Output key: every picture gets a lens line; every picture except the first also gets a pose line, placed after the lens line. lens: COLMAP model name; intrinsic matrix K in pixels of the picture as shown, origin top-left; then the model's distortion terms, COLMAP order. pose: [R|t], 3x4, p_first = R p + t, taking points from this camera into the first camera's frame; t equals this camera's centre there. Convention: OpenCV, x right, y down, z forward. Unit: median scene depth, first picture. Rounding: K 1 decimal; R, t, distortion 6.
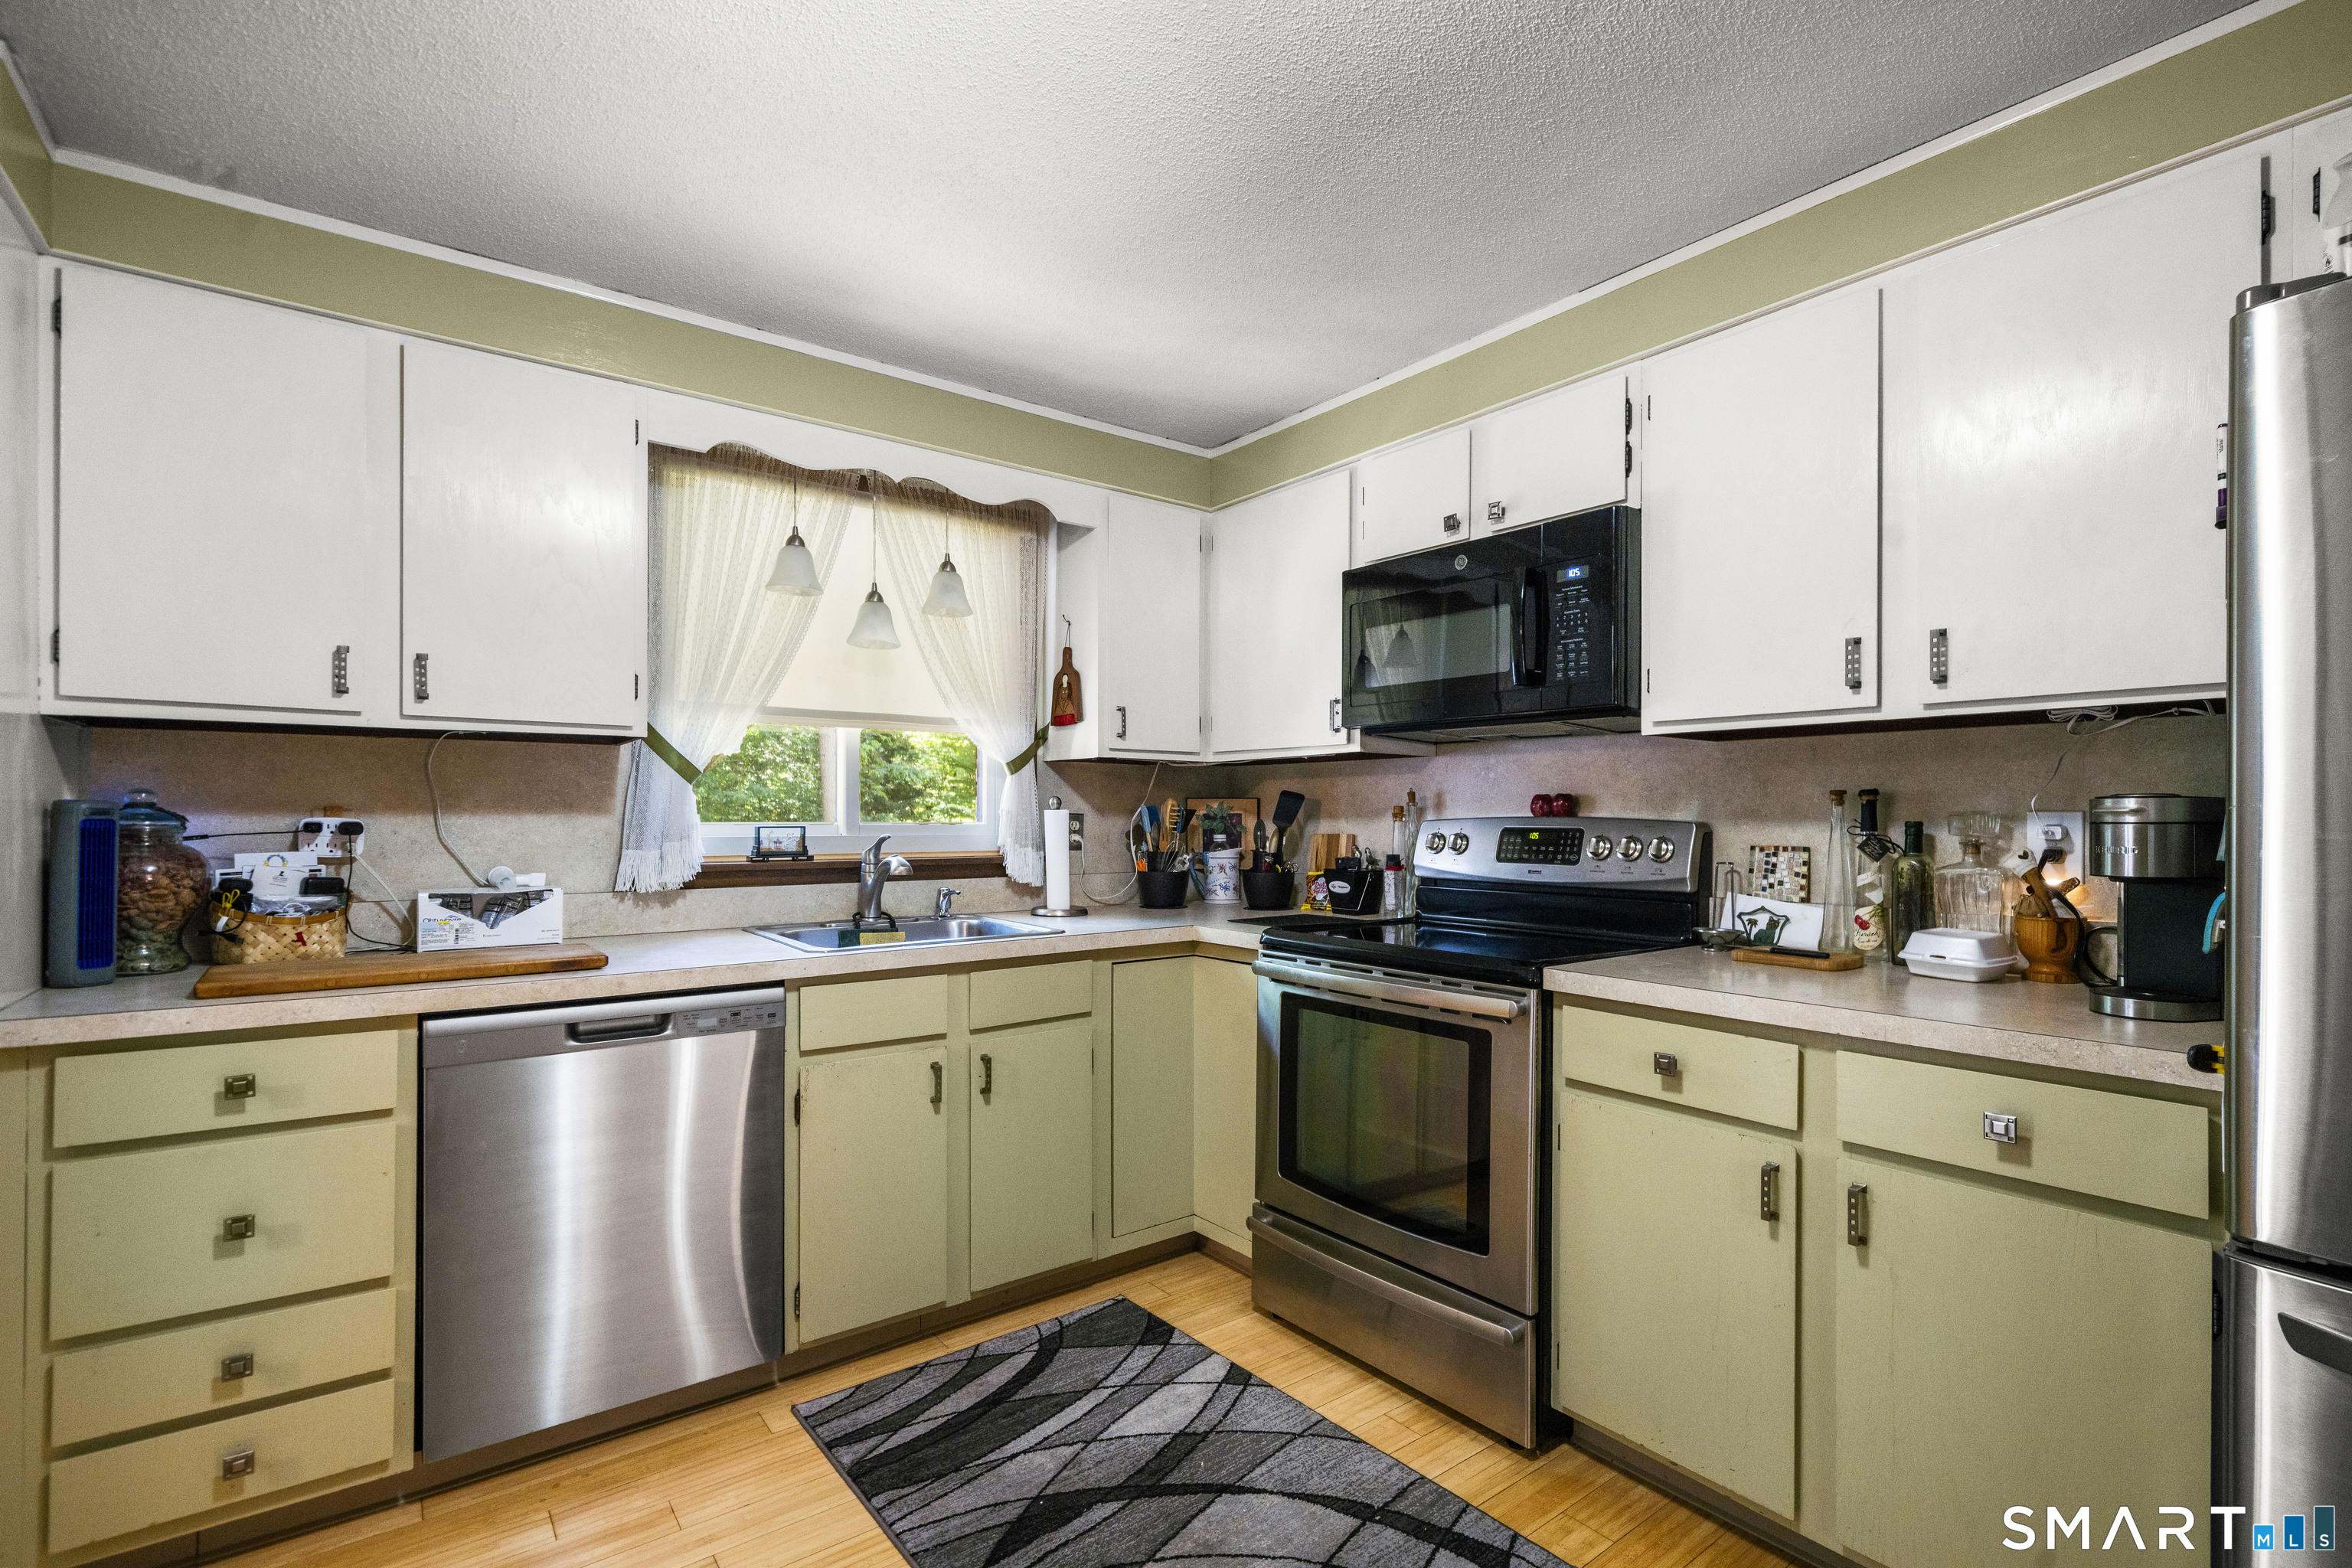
lens RADIAL K [[1075.9, 0, 1182.0], [0, 1075.9, 813.4], [0, 0, 1]] dist [0.002258, 0.000354]
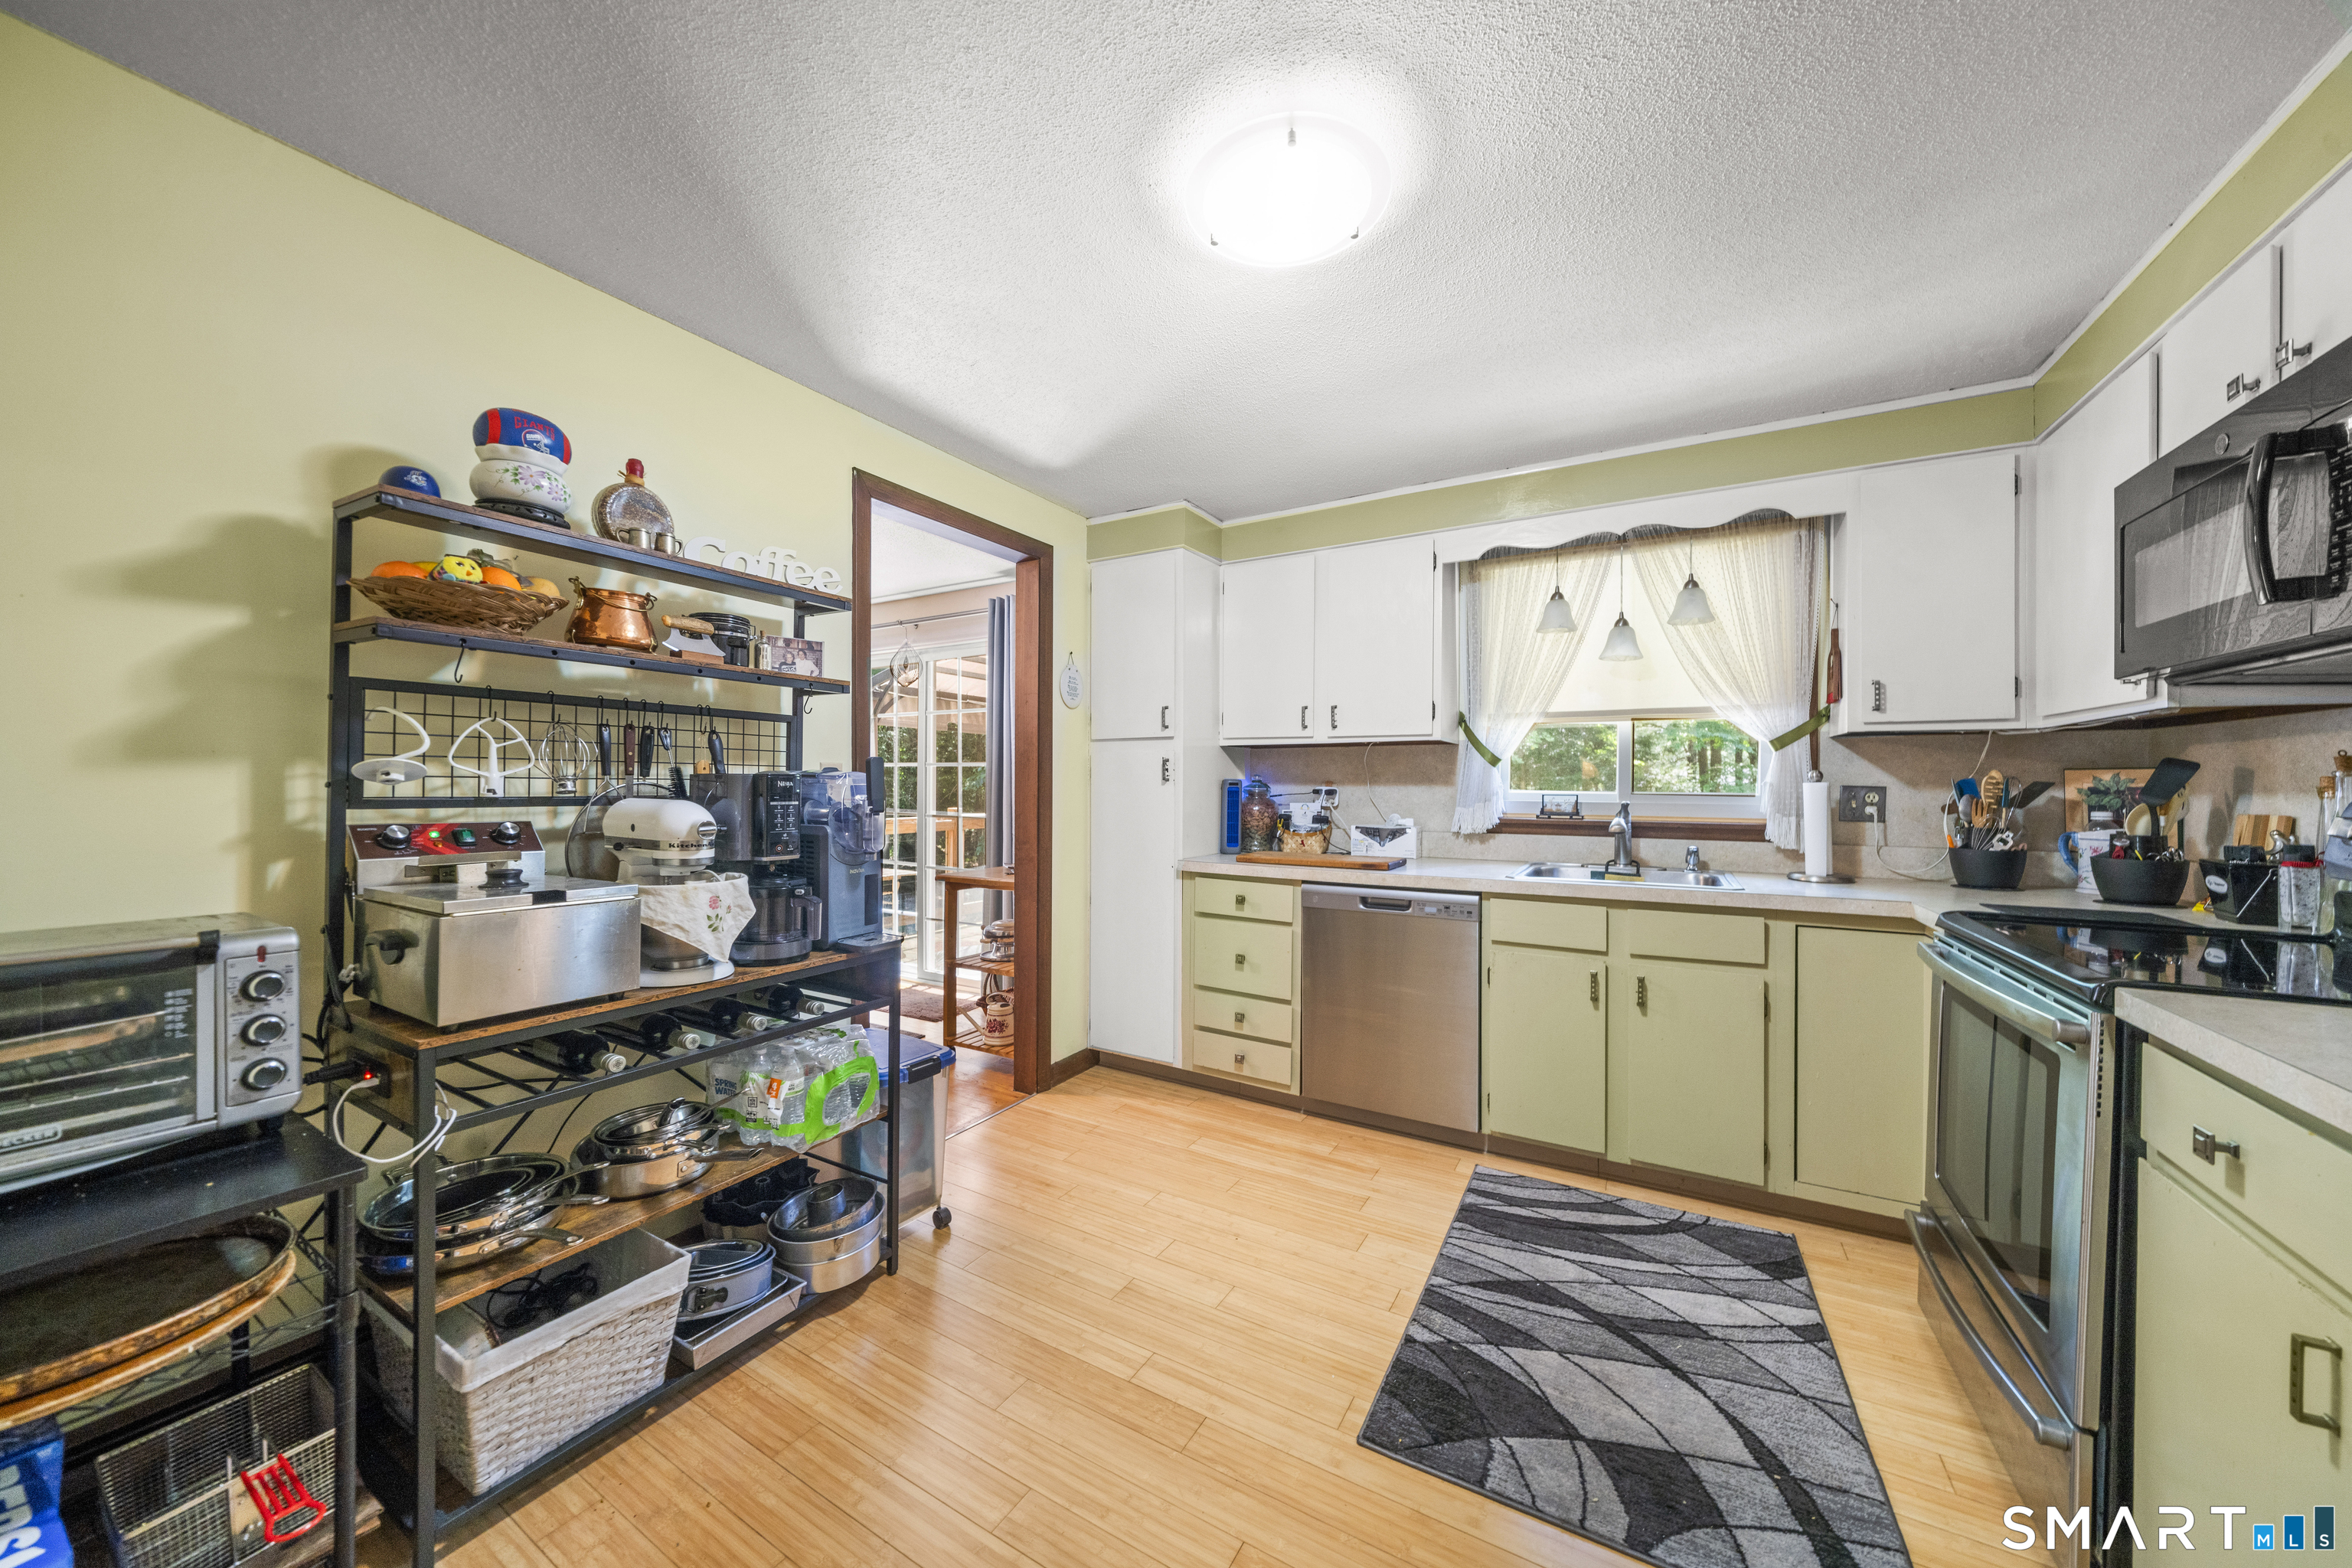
lens RADIAL K [[818.1, 0, 1183.7], [0, 818.1, 780.6], [0, 0, 1]] dist [-0.001807, -0.000242]
pose [[0.377194, -0.003839, -0.926126, 0.537577], [-0.002720, 0.999983, -0.005253, 0.000876], [0.926130, 0.004500, 0.377177, 0.145614]]
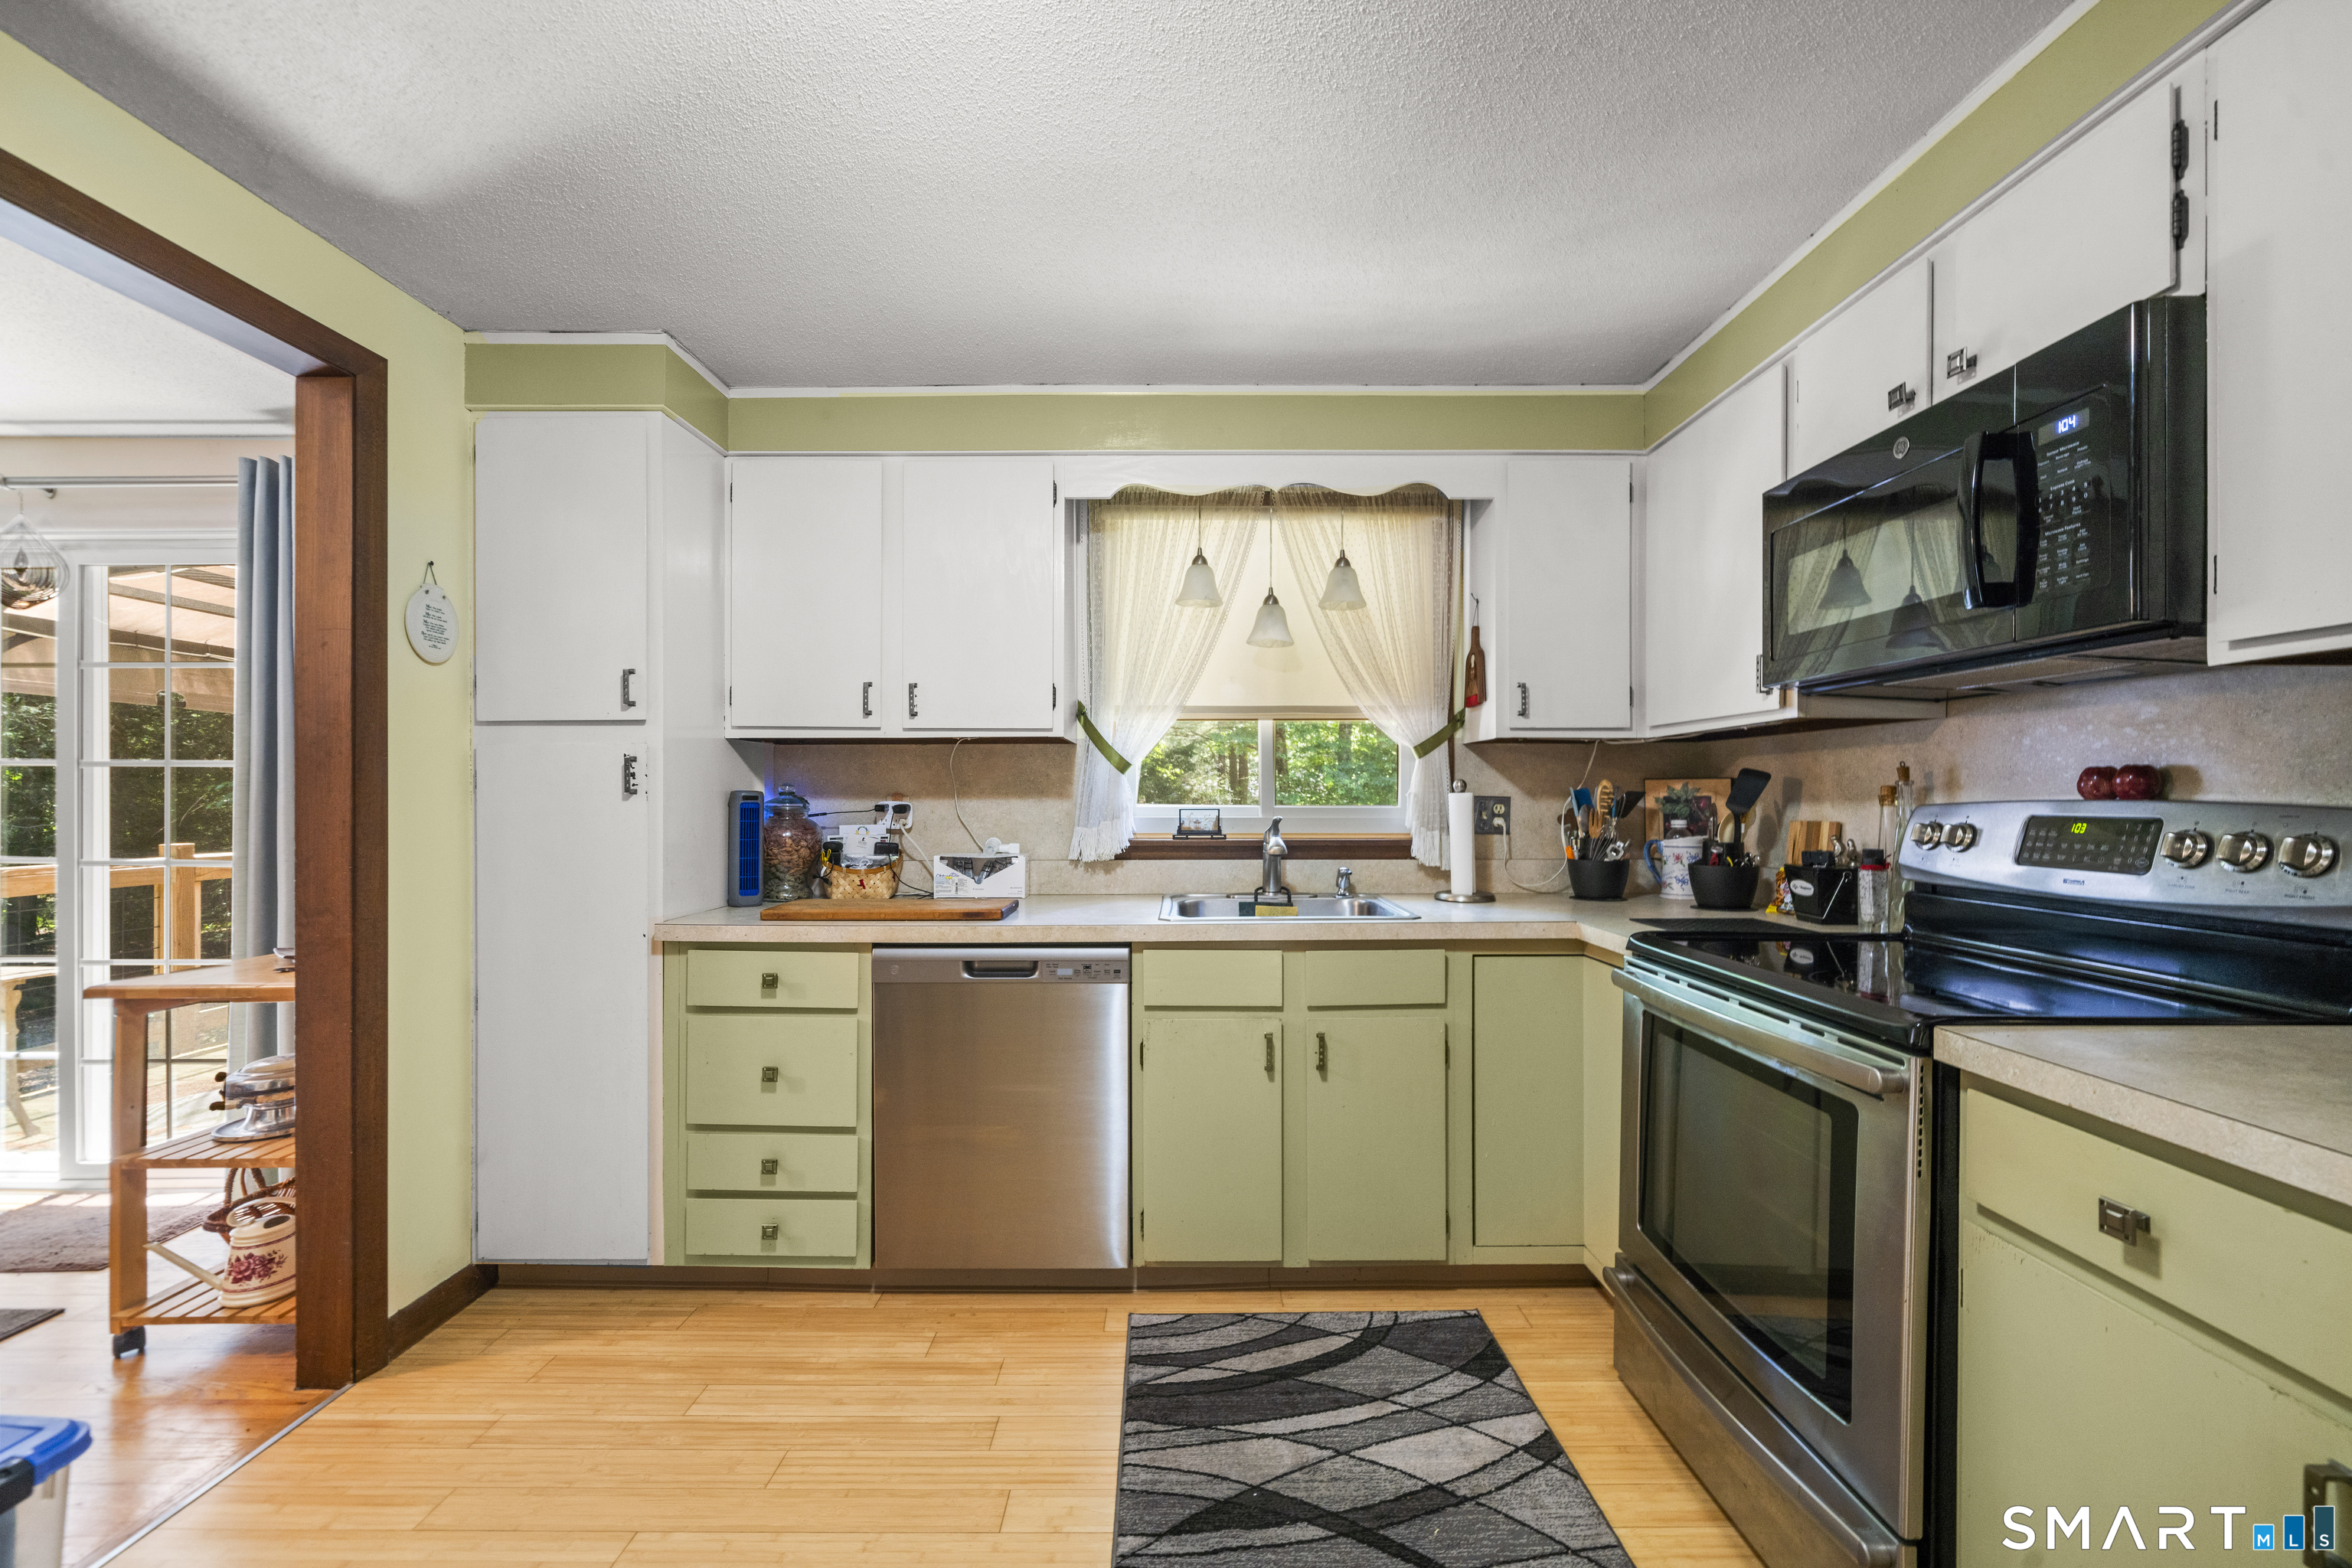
lens RADIAL K [[946.9, 0, 1184.2], [0, 946.9, 795.1], [0, 0, 1]] dist [-0.000400, -0.000275]
pose [[0.793593, -0.003628, -0.608438, 0.279778], [0.003185, 0.999993, -0.001809, -0.000747], [0.608441, -0.000502, 0.793599, 0.217145]]
